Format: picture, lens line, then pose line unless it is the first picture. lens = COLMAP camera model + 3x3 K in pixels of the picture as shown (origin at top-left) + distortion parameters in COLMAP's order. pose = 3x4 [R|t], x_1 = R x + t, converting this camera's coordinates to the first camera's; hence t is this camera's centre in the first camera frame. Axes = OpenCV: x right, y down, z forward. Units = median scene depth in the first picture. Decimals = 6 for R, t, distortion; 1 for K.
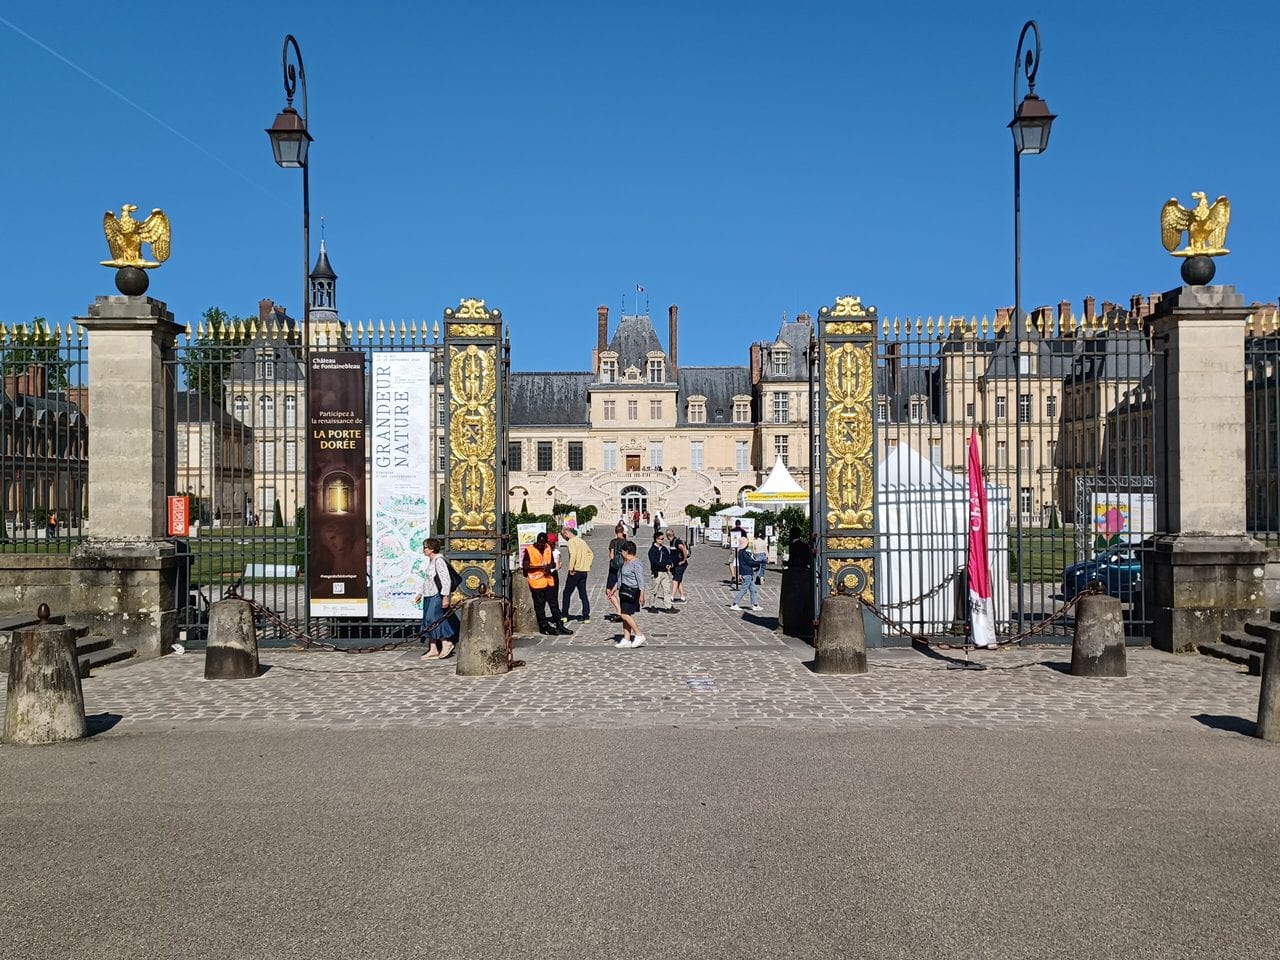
lens RADIAL K [[991.4, 0, 640.0], [0, 991.4, 480.0], [0, 0, 1]] dist [0.000057, -0.000024]
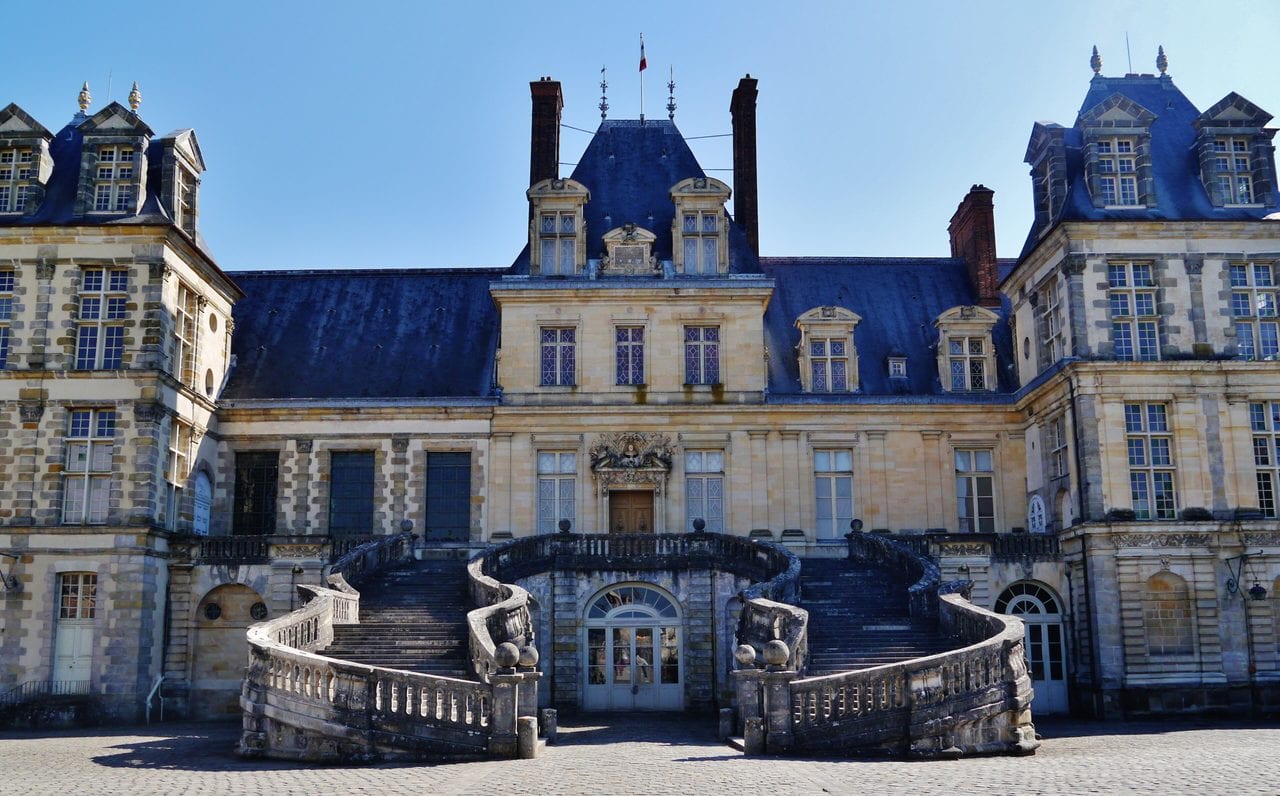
lens RADIAL K [[1289.3, 0, 640.0], [0, 1289.3, 398.0], [0, 0, 1]] dist [0.000677, 0.001428]
pose [[0.999992, 0.000132, -0.004033, -0.002425], [-0.000912, 0.981000, -0.194006, 0.024925], [0.003930, 0.194008, 0.980992, 0.592980]]
